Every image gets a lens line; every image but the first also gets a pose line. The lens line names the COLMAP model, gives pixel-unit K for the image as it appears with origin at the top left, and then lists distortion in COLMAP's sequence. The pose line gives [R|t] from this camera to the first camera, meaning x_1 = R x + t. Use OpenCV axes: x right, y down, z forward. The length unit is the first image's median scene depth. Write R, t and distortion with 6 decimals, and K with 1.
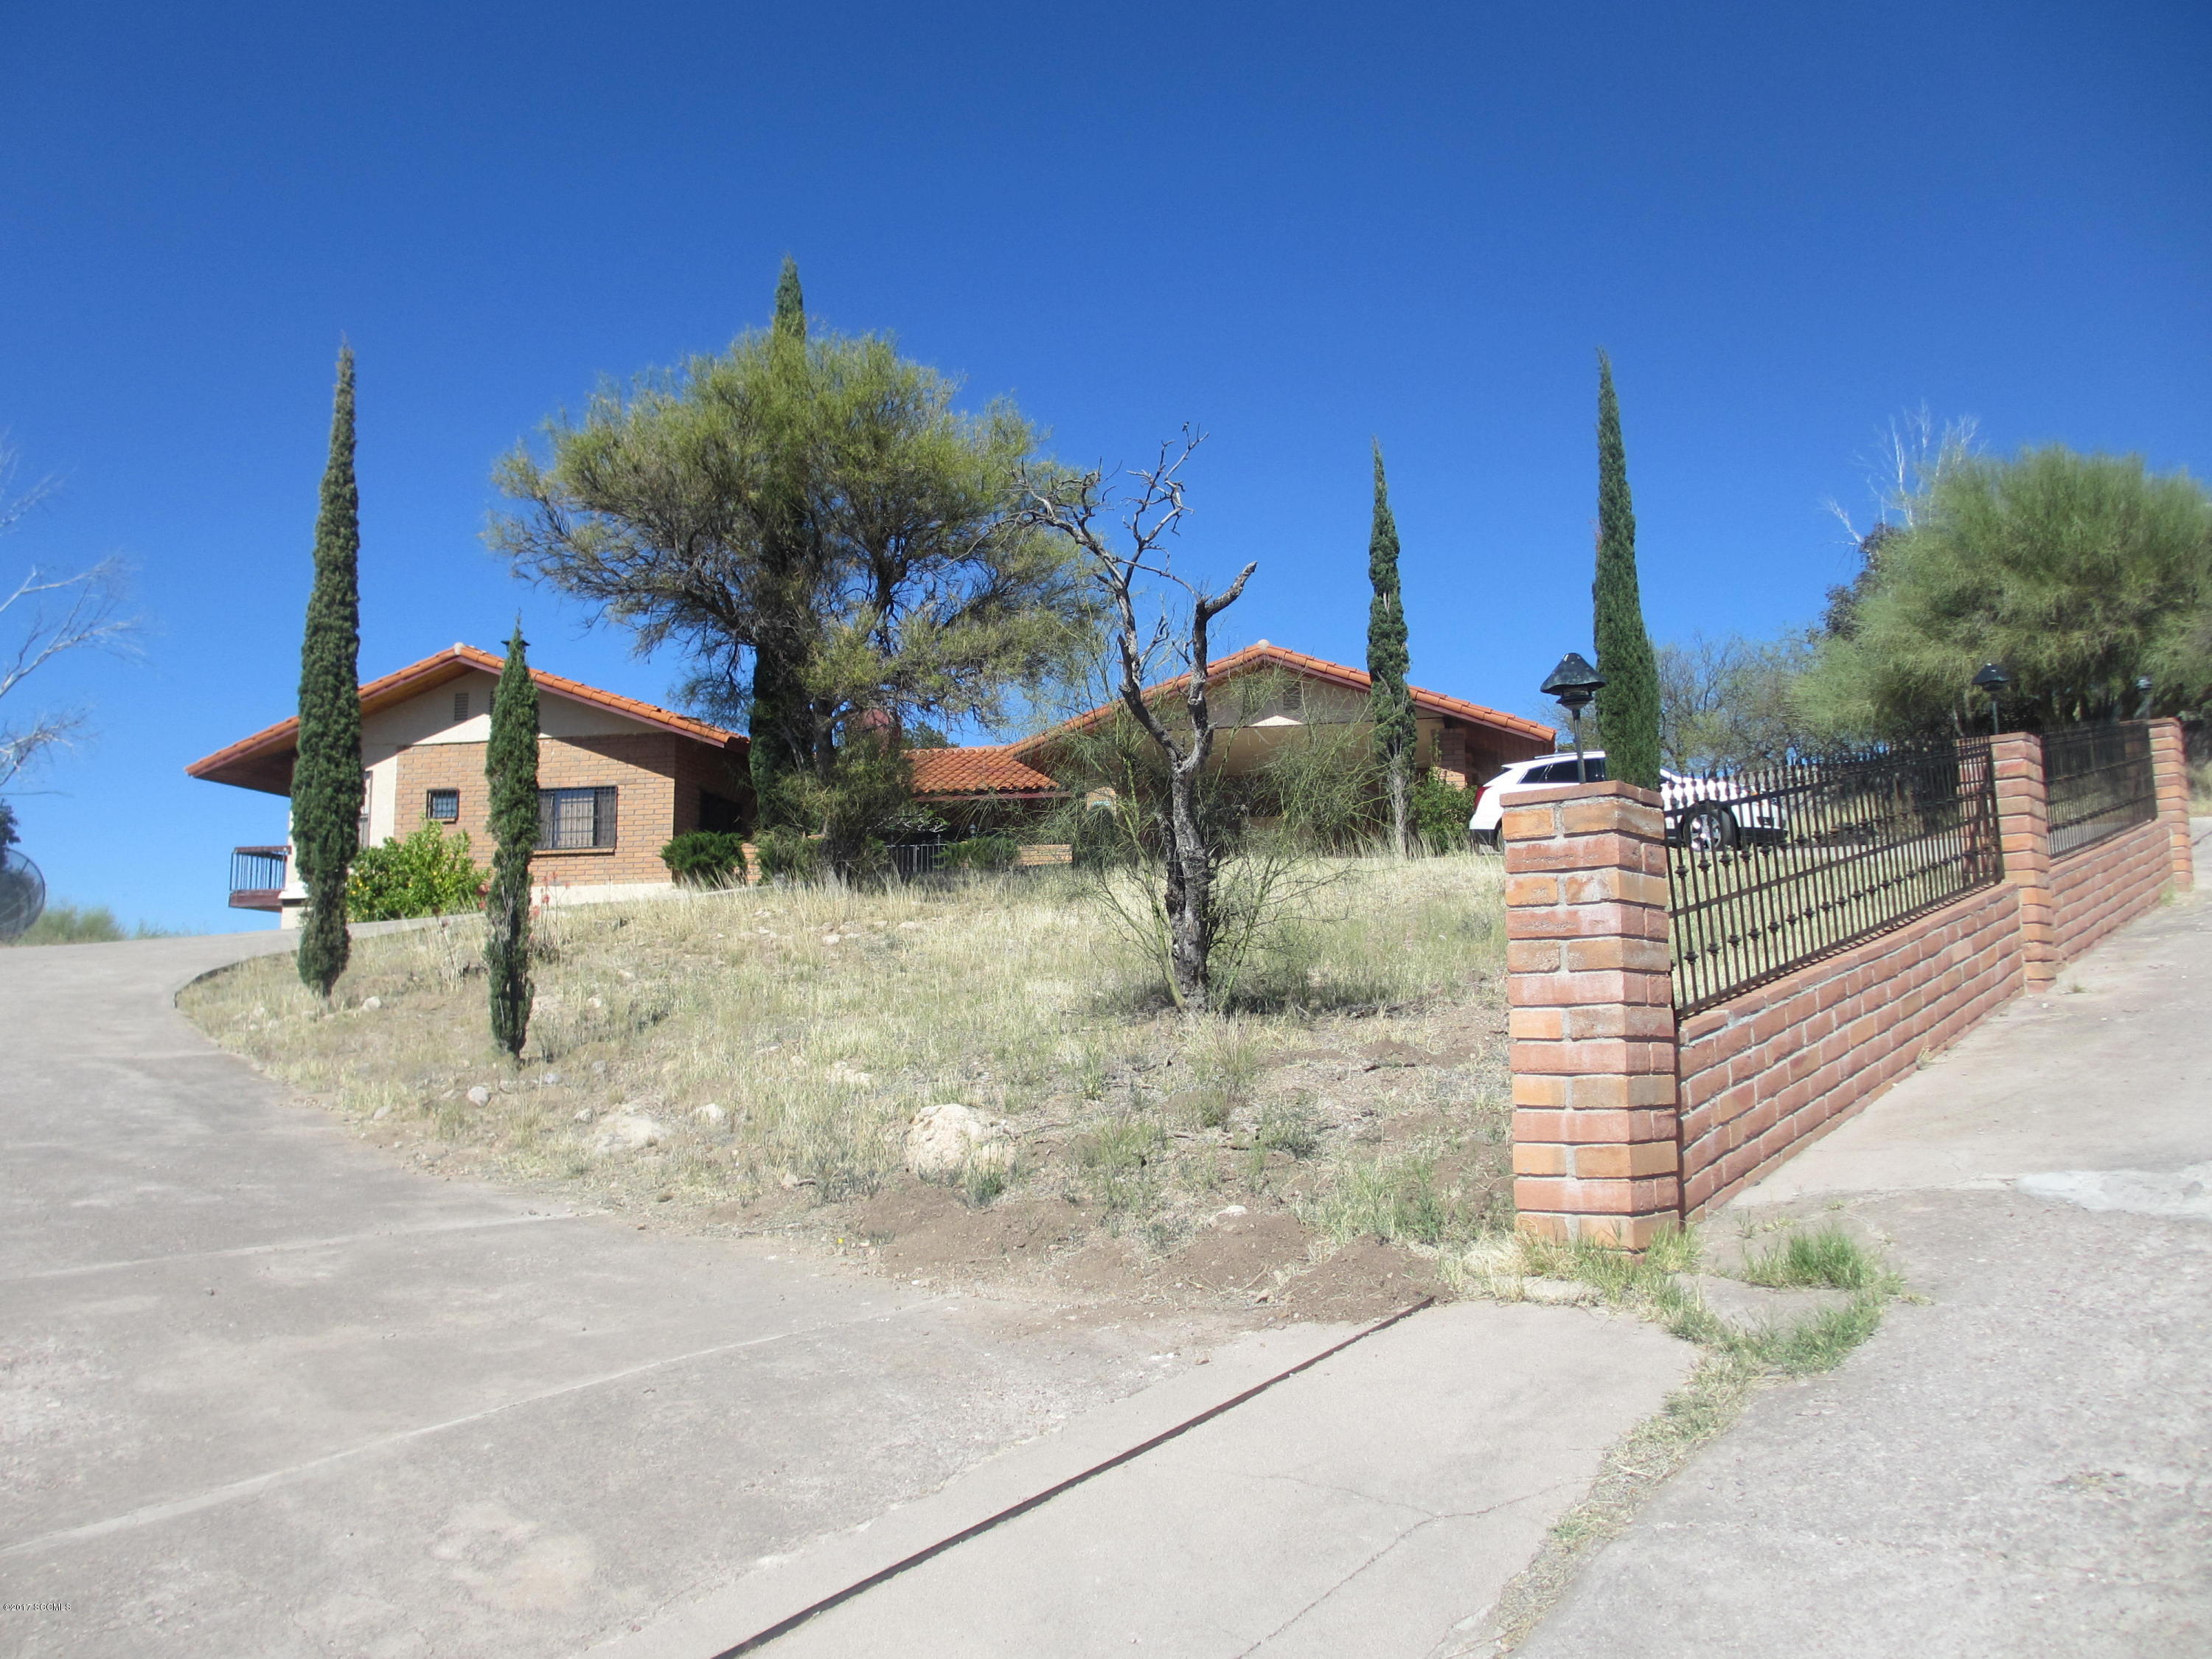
lens RADIAL K [[1903.4, 0, 1102.7], [0, 1903.4, 886.0], [0, 0, 1]] dist [-0.043826, 0.117809]
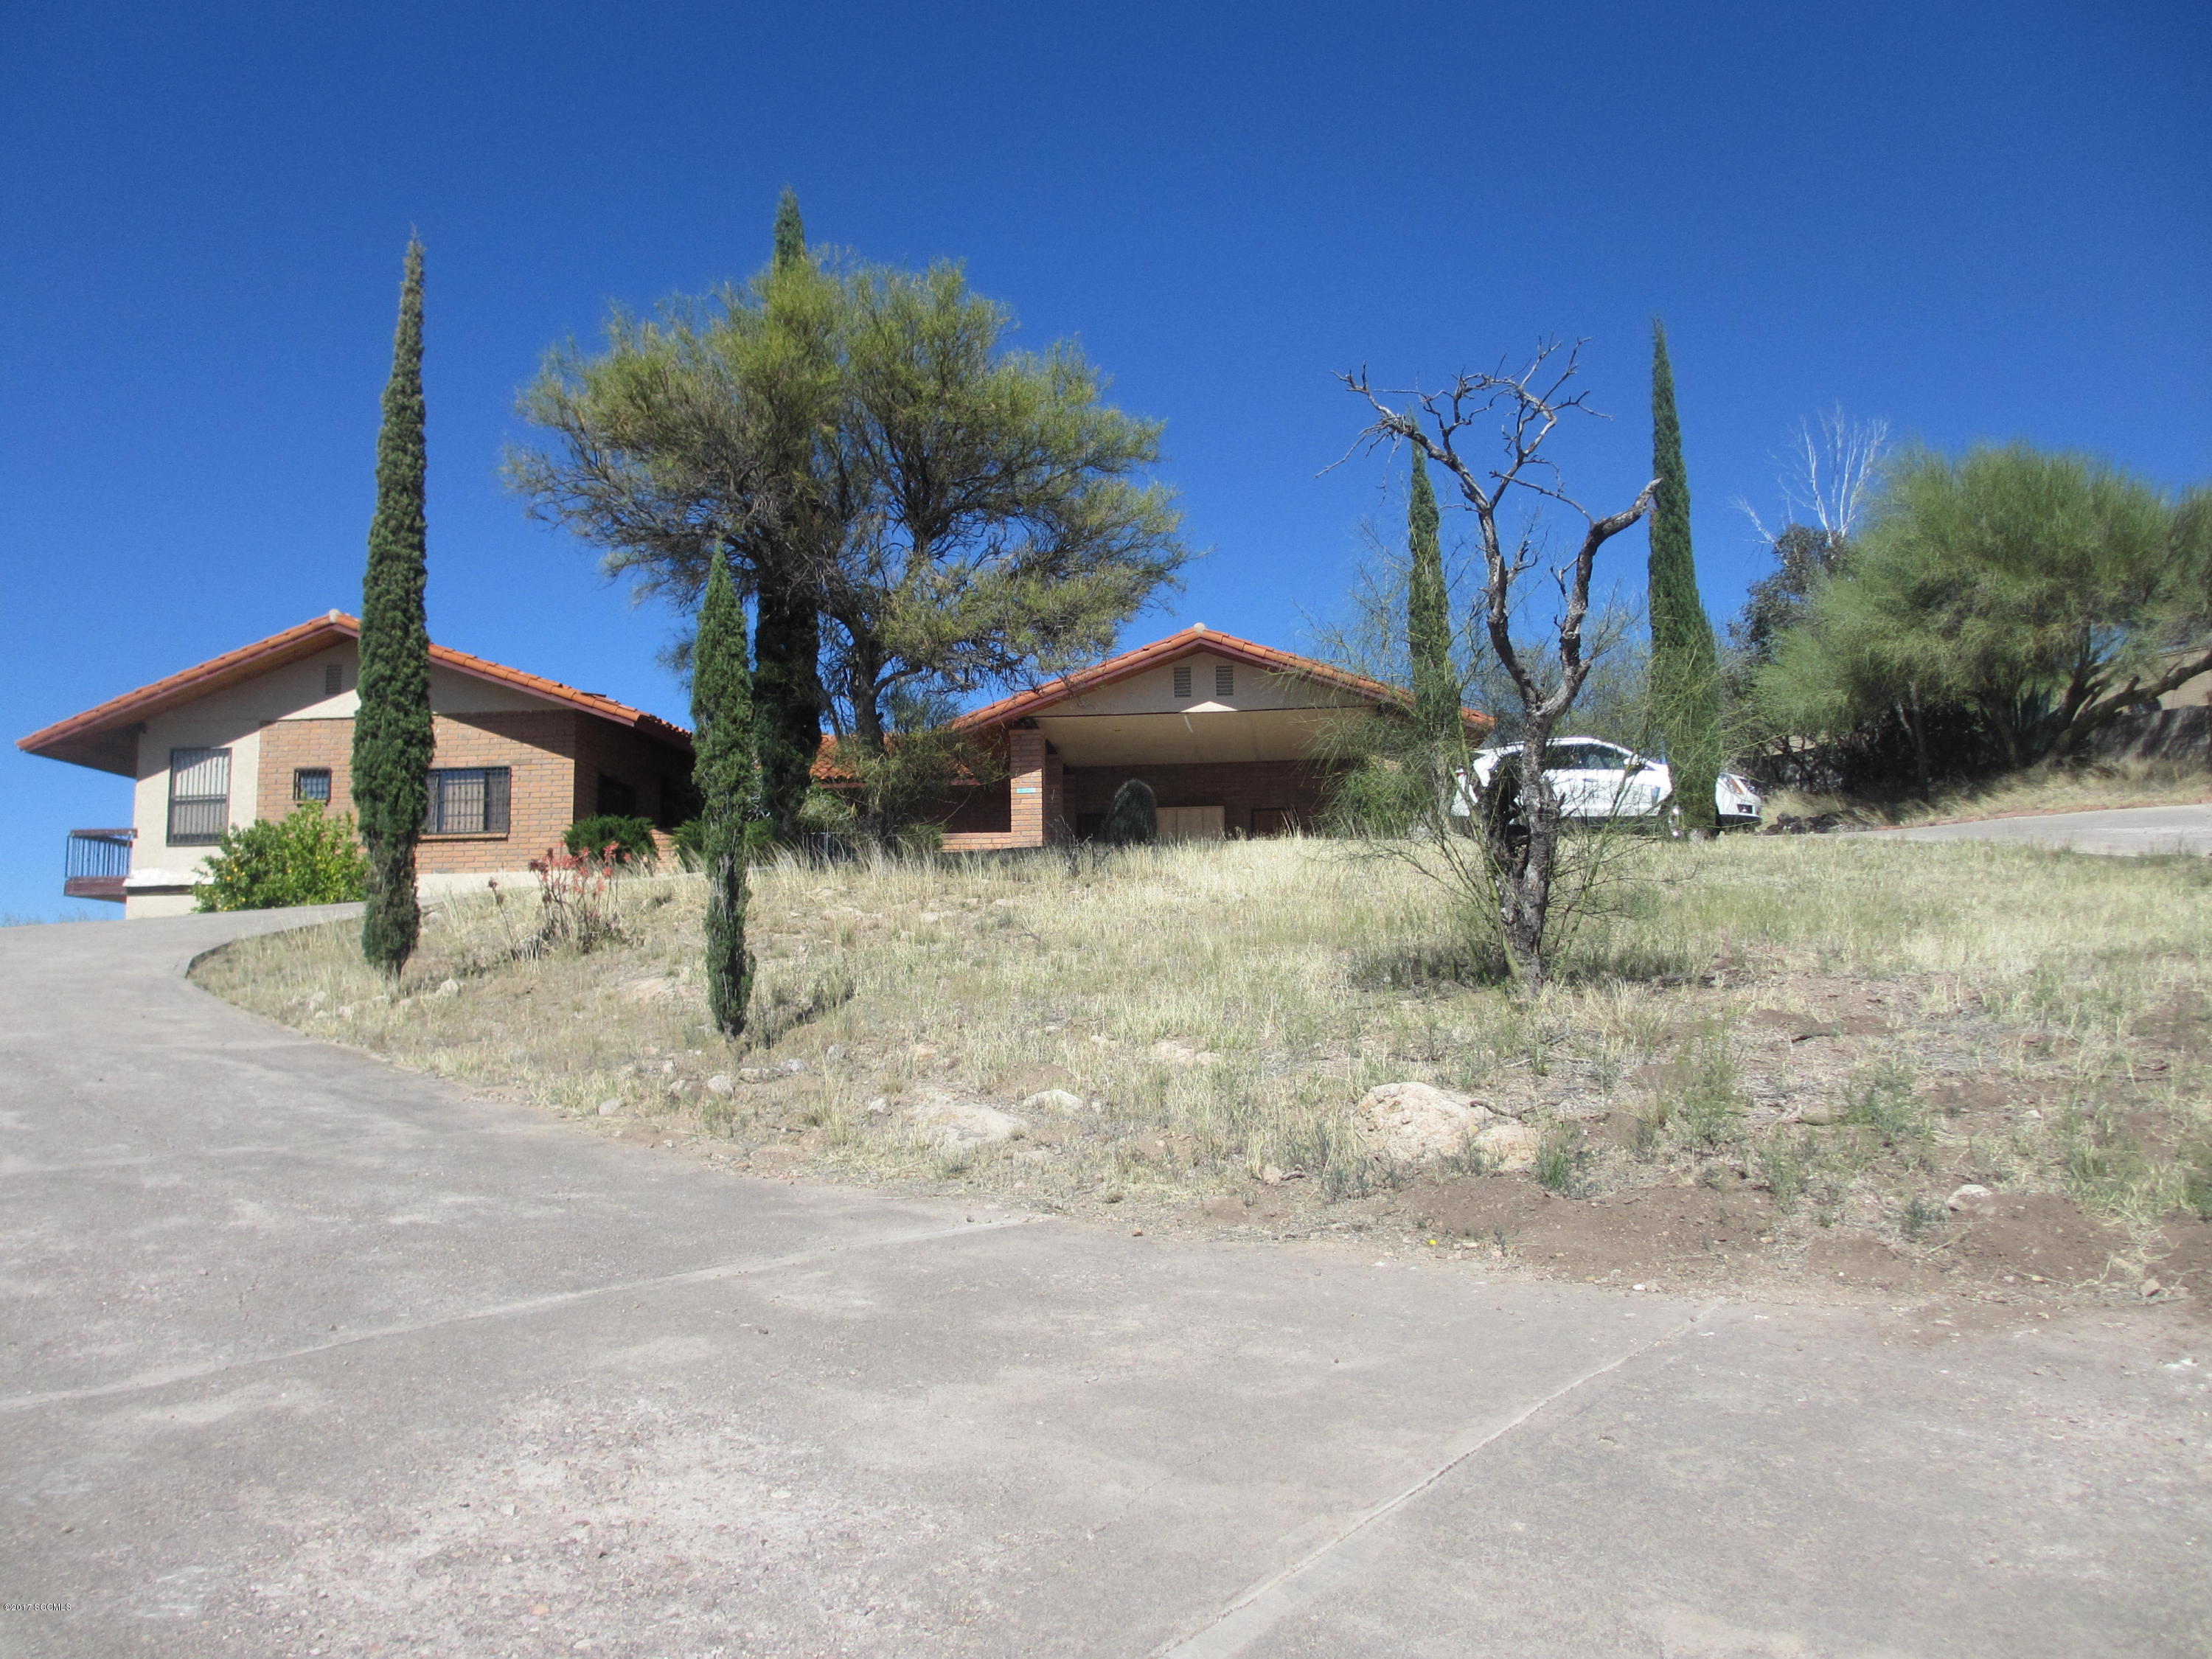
lens RADIAL K [[1905.9, 0, 1112.0], [0, 1905.9, 863.8], [0, 0, 1]] dist [-0.025241, 0.002784]
pose [[0.992367, 0.004221, 0.123246, -0.142591], [-0.002631, 0.999911, -0.013065, 0.011832], [-0.123290, 0.012642, 0.992290, 0.071363]]
